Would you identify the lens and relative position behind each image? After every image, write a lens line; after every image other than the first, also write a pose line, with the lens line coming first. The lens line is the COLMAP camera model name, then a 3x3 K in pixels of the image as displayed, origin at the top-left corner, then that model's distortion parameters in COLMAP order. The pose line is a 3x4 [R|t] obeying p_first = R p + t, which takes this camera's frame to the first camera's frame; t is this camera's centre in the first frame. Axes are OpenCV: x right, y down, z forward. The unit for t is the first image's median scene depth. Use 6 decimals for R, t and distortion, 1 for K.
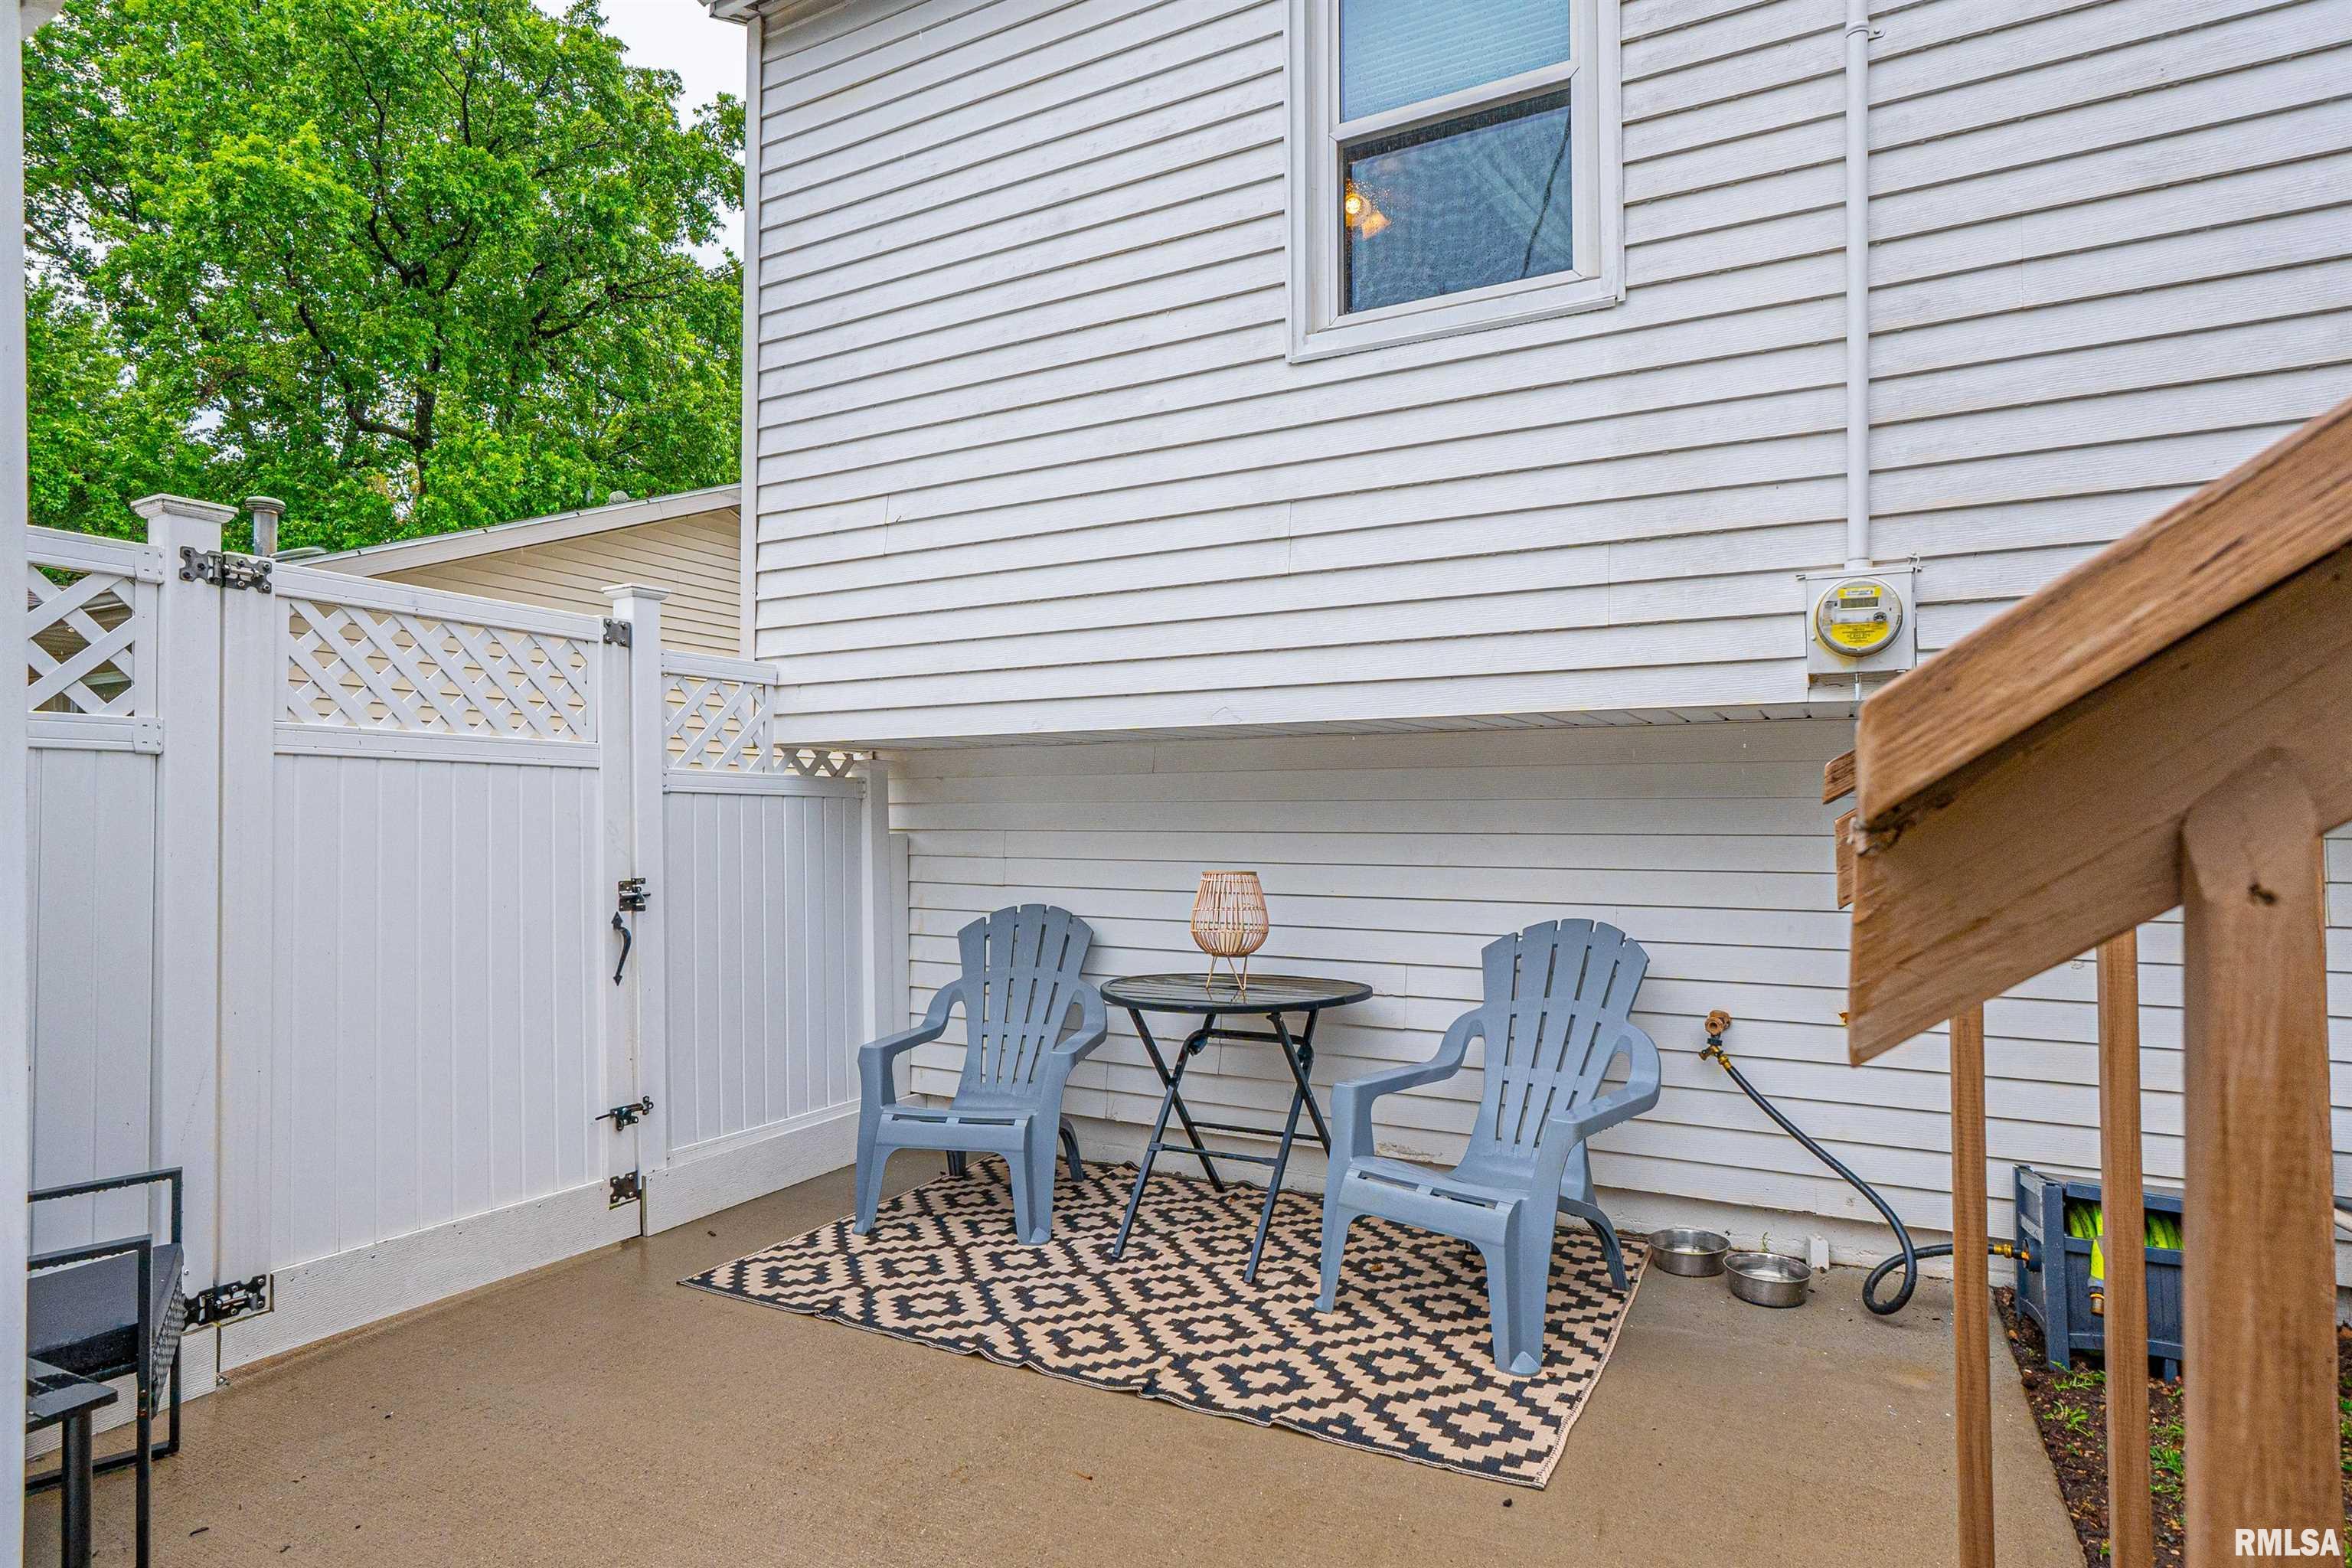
lens RADIAL K [[1212.4, 0, 1176.0], [0, 1212.4, 784.0], [0, 0, 1]] dist [-0.000561, -0.000015]
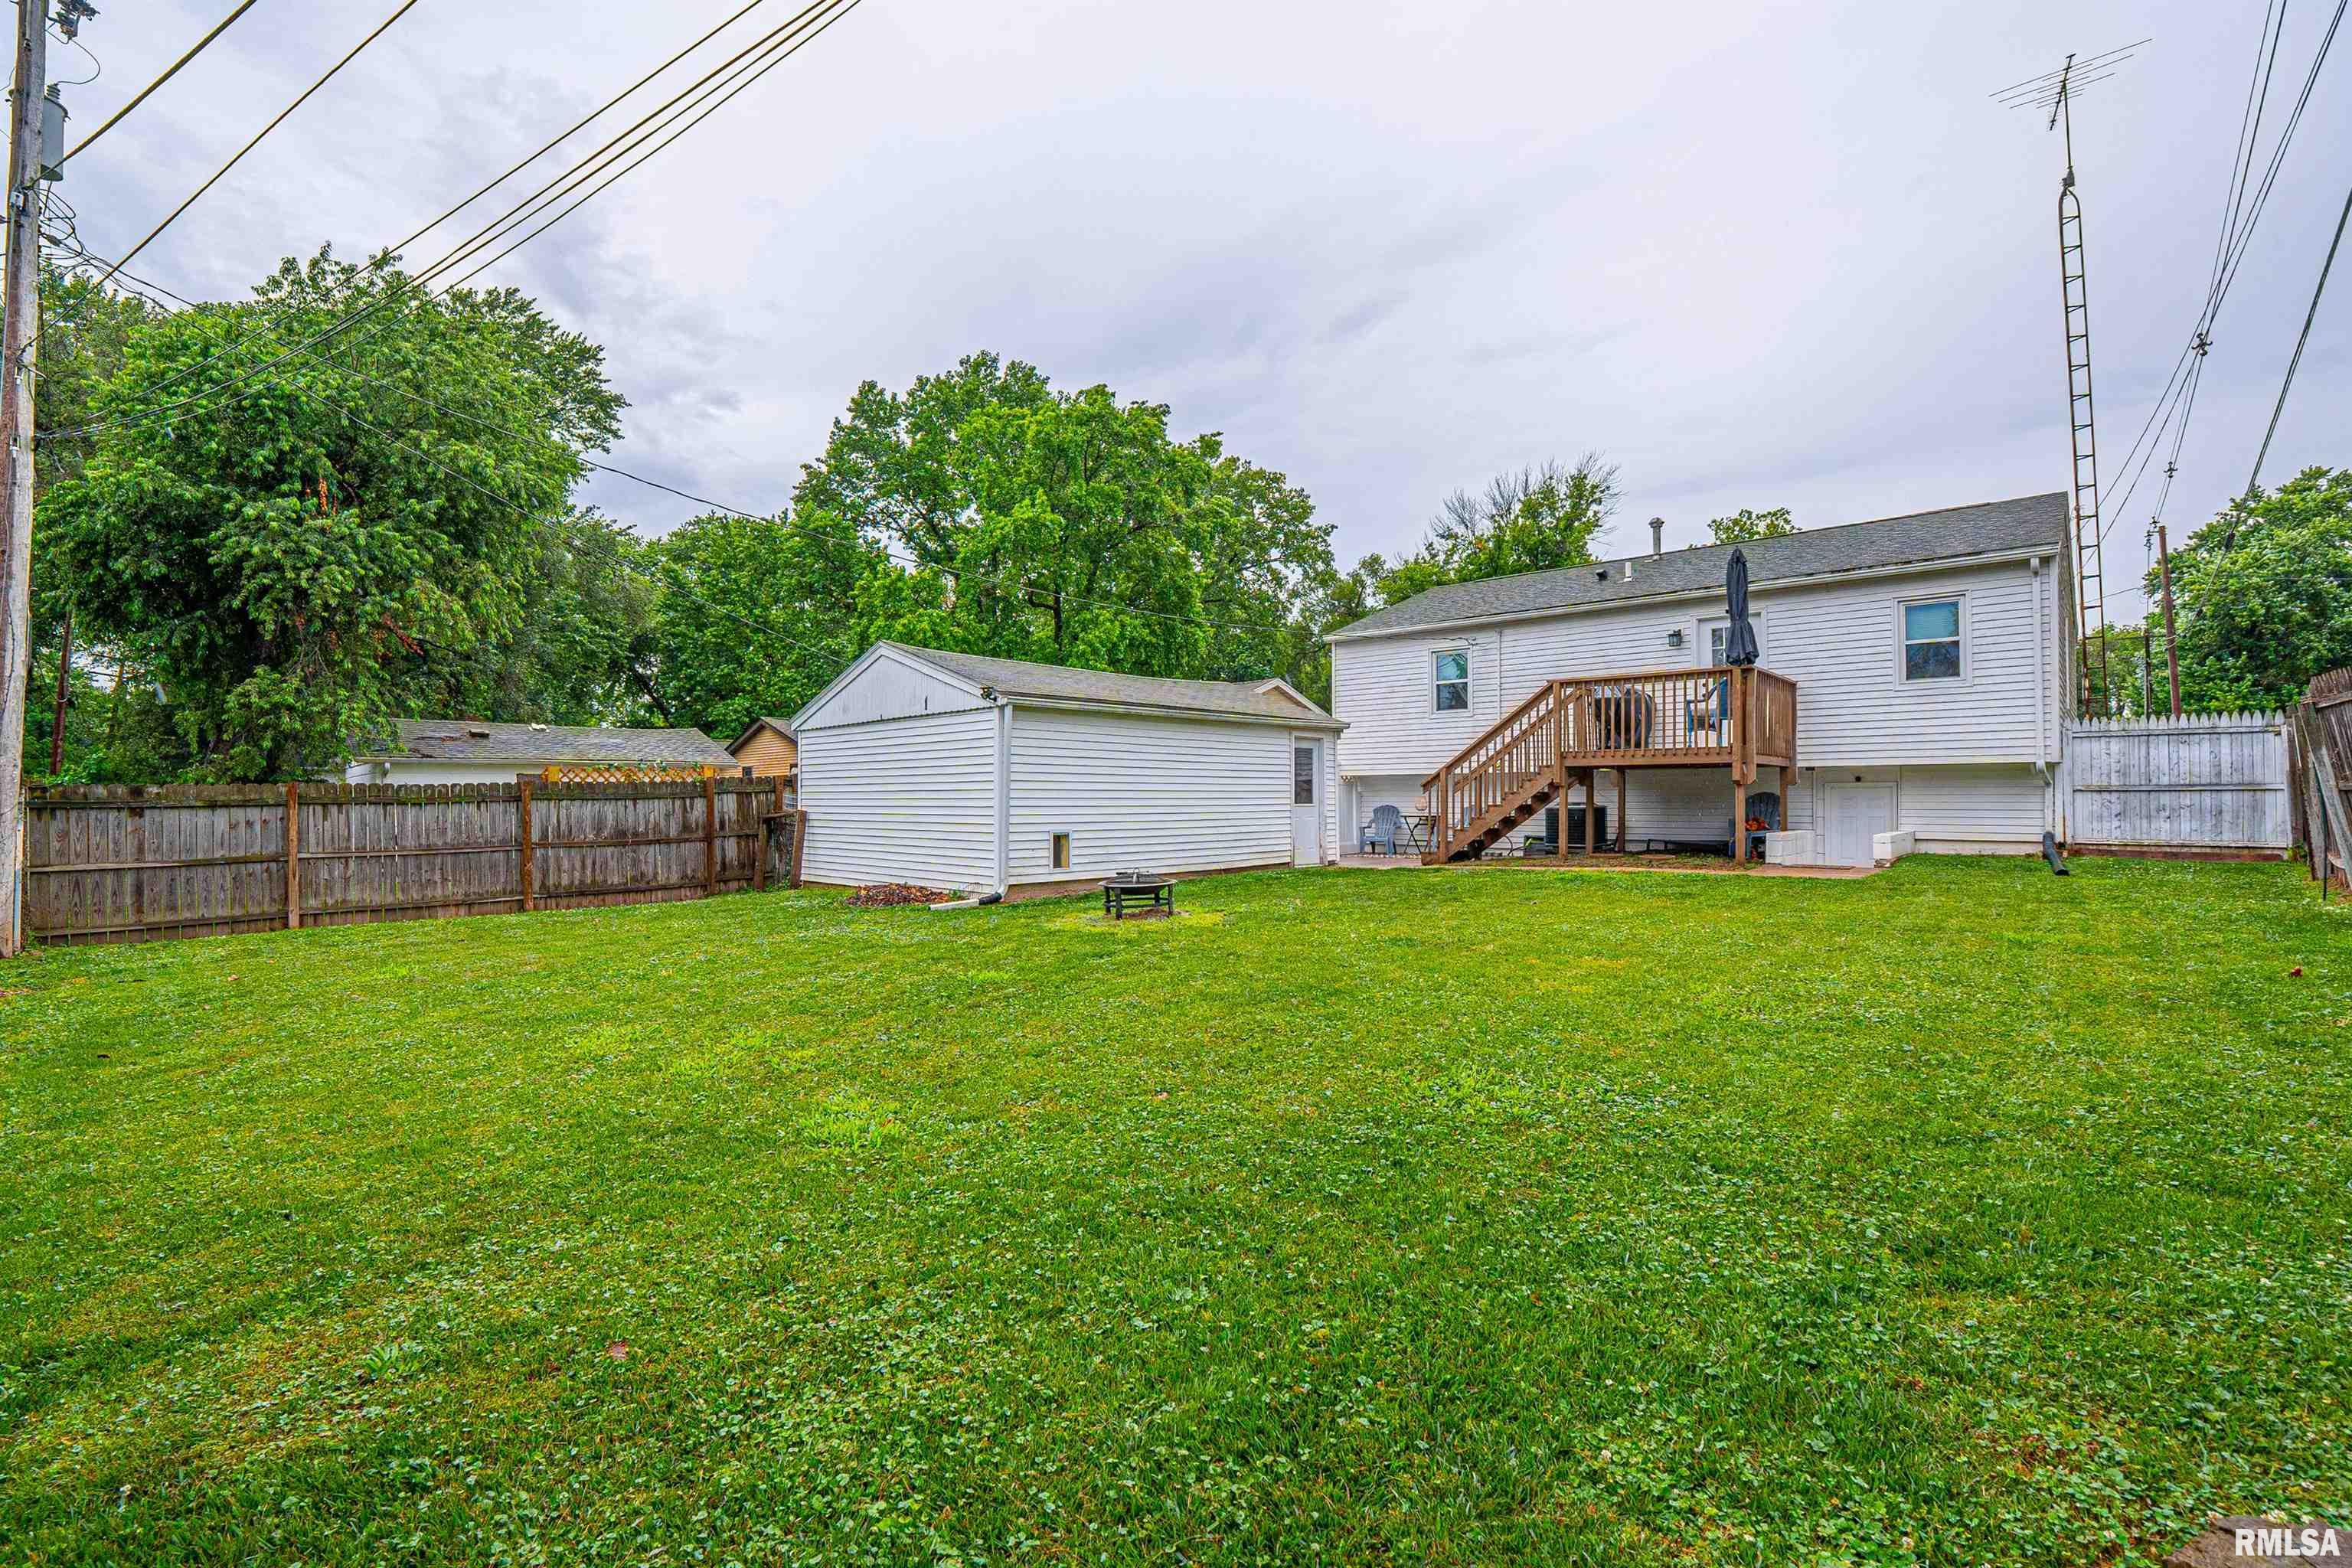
lens RADIAL K [[1076.6, 0, 1176.0], [0, 1076.6, 784.0], [0, 0, 1]] dist [-0.000096, -0.000039]
pose [[0.962667, -0.006567, -0.270609, 0.314817], [0.010248, 0.999873, 0.012192, -0.069856], [0.270494, -0.014510, 0.962612, -4.440615]]
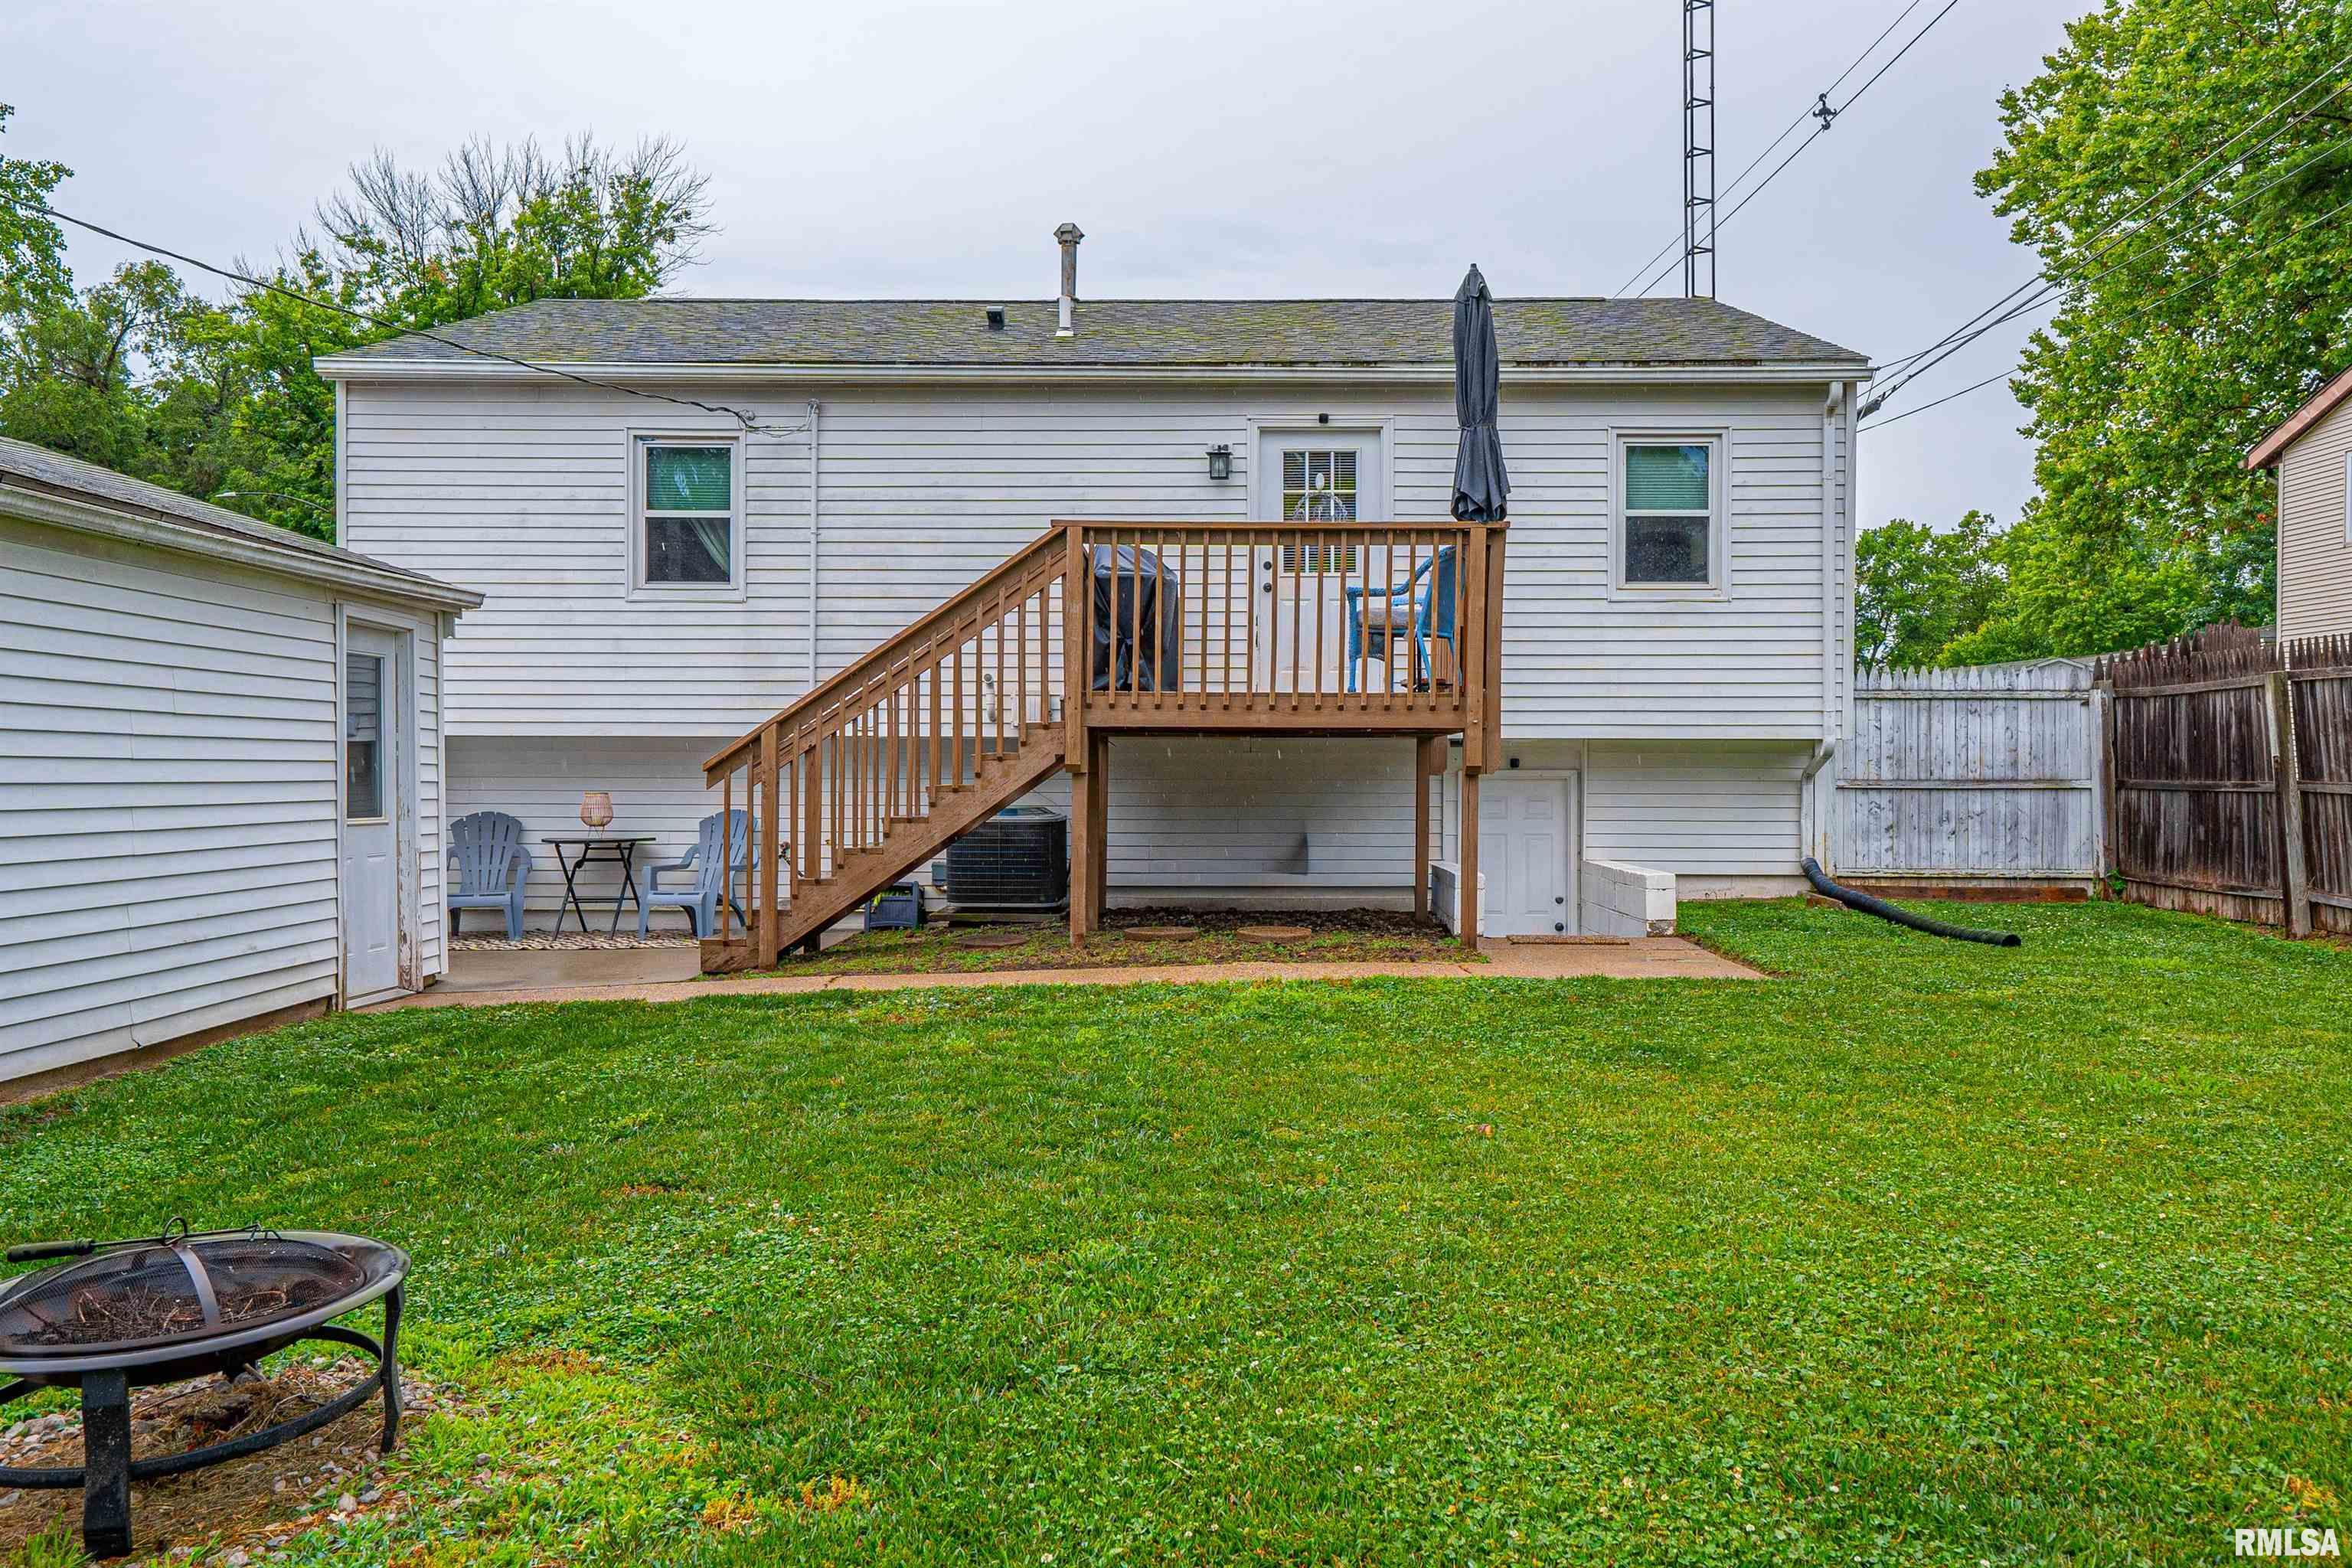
lens RADIAL K [[1770.1, 0, 1176.0], [0, 1770.1, 784.0], [0, 0, 1]] dist [0.029804, 0.001537]
pose [[0.887978, -0.000520, 0.459885, -0.558129], [-0.013812, 0.999518, 0.027799, -0.061358], [-0.459678, -0.031037, 0.887543, -2.692159]]
